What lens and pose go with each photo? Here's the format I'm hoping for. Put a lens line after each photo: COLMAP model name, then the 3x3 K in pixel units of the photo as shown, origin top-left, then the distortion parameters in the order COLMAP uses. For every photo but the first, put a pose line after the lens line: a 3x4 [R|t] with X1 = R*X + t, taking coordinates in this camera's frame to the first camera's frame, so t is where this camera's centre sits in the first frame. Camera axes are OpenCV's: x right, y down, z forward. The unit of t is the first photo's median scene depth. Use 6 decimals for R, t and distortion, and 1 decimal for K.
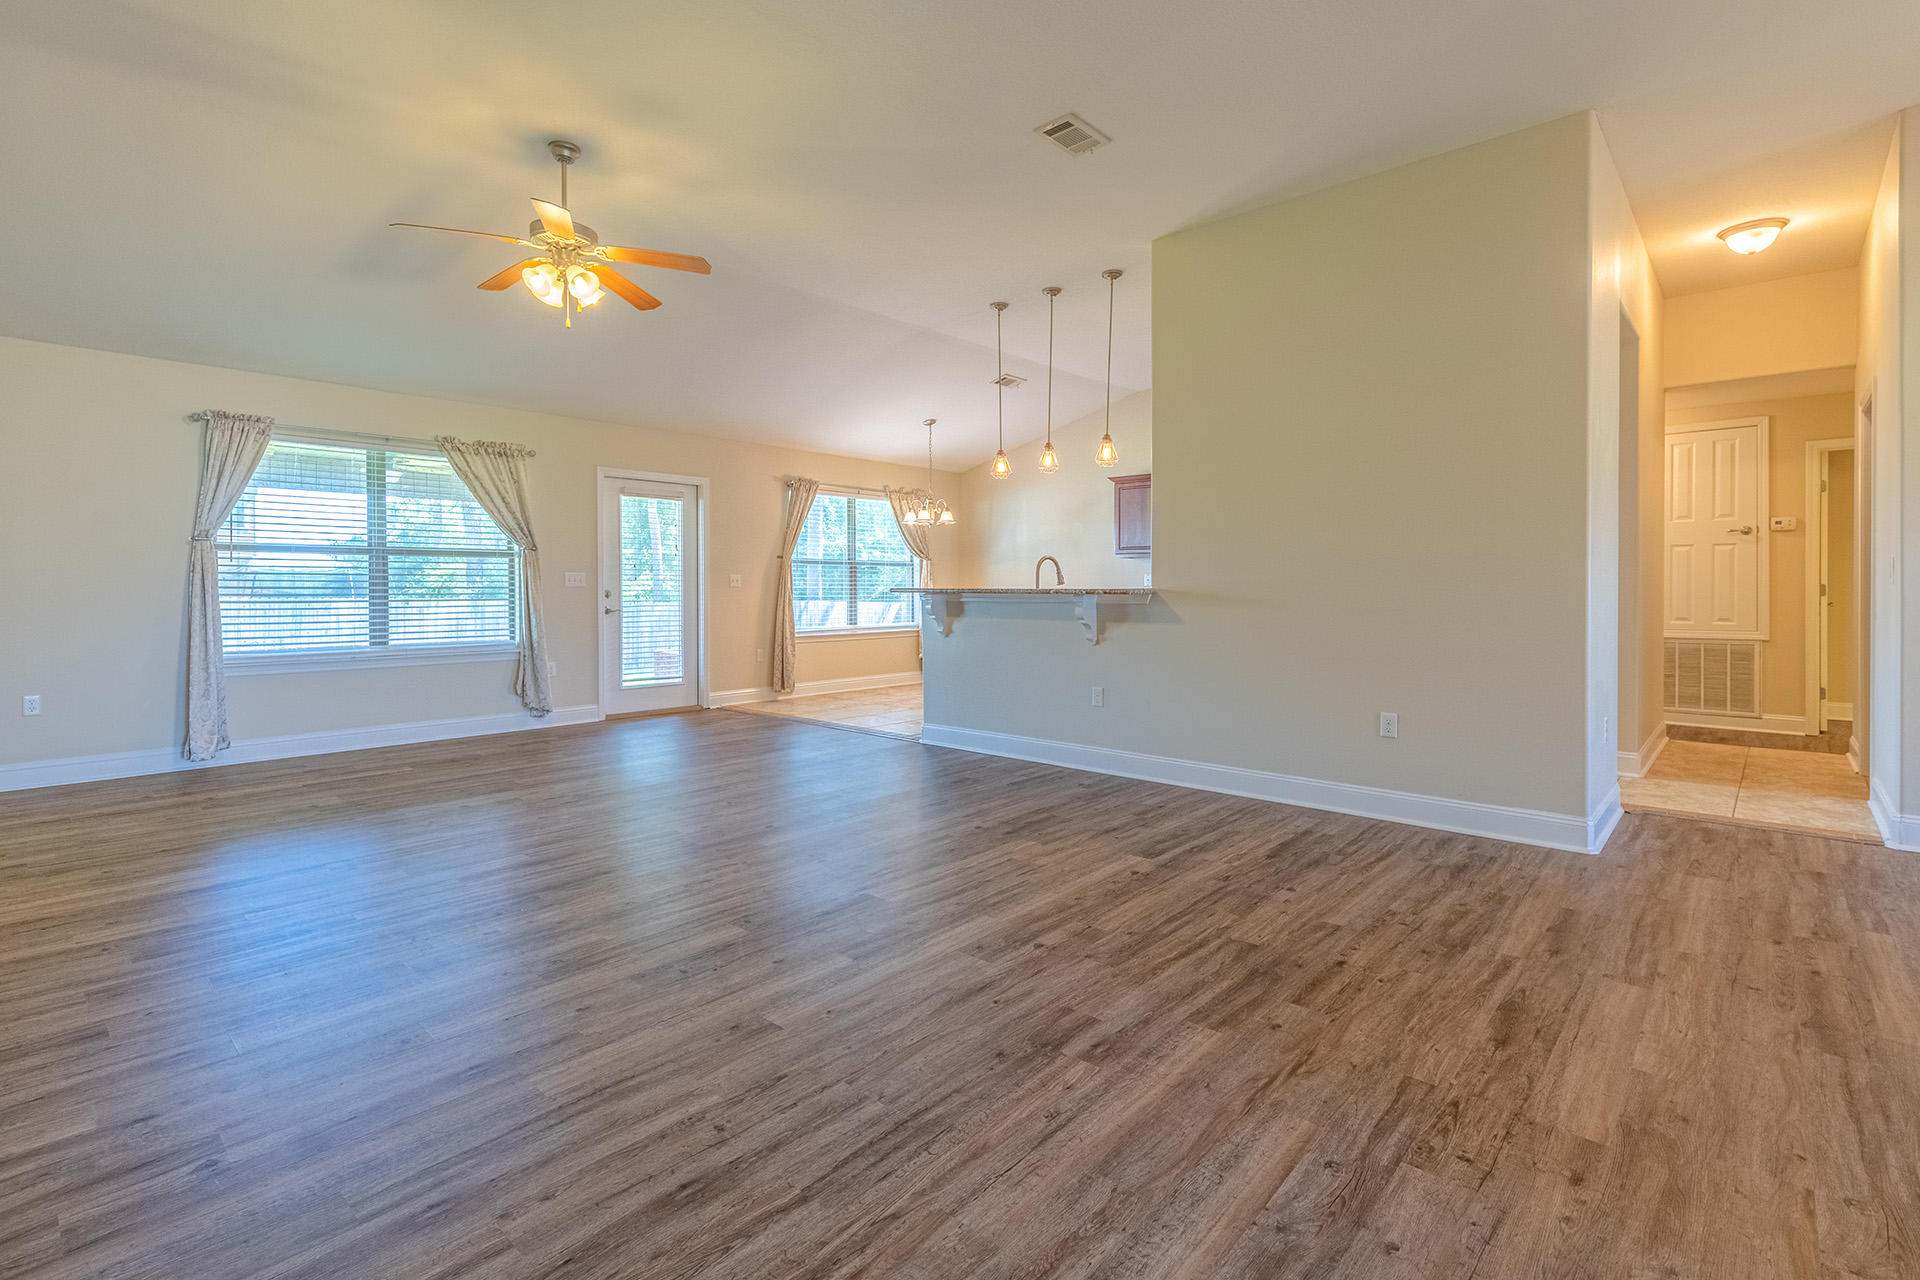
lens RADIAL K [[888.7, 0, 951.4], [0, 888.7, 591.9], [0, 0, 1]] dist [-0.001348, -0.000233]
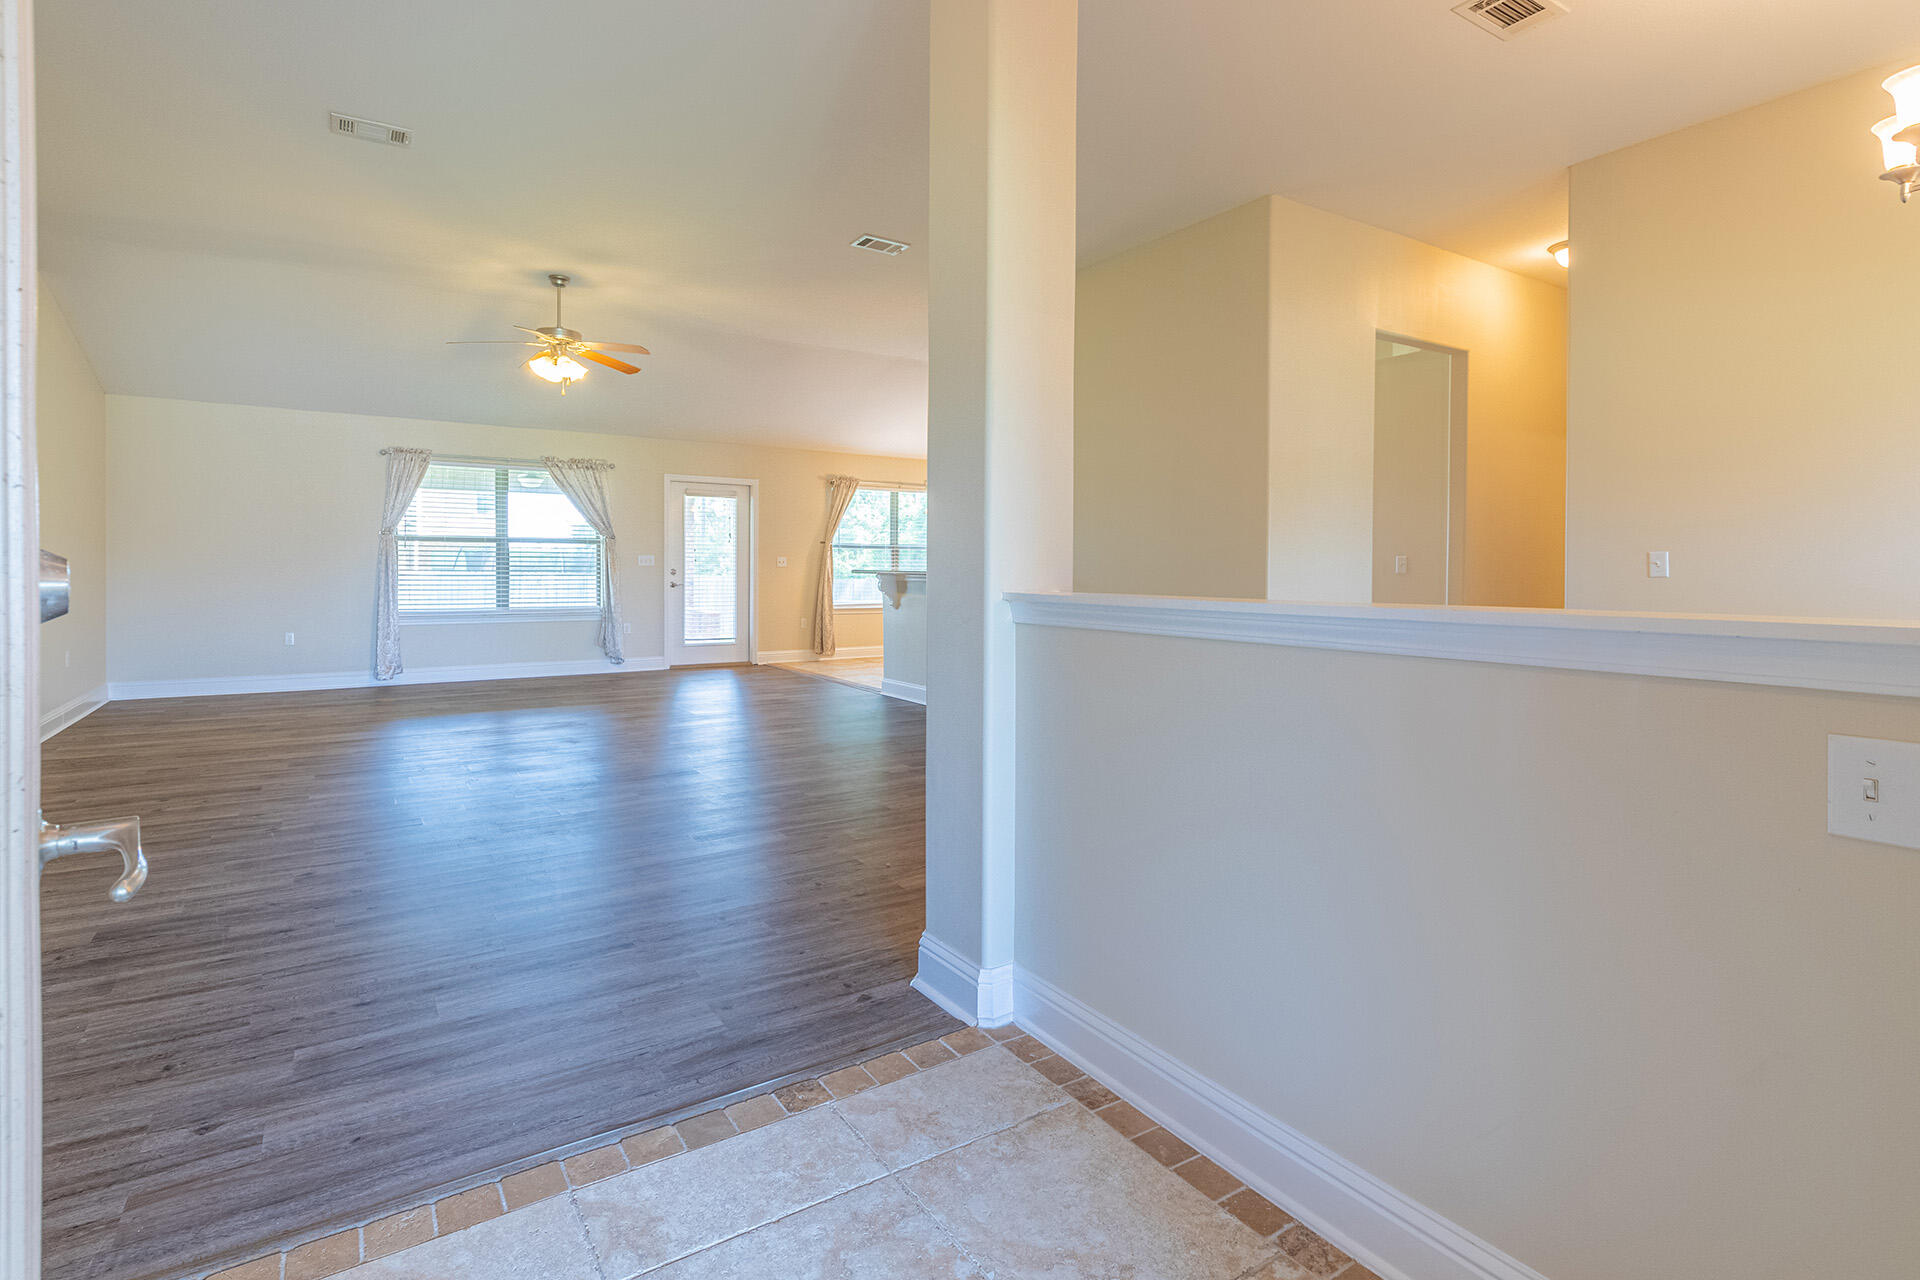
lens RADIAL K [[938.8, 0, 971.5], [0, 938.8, 571.8], [0, 0, 1]] dist [0.001267, -0.000193]
pose [[0.970465, 0.009012, -0.241073, 0.394368], [-0.008978, 0.999959, 0.001240, -0.003757], [0.241075, 0.000961, 0.970506, -0.239388]]
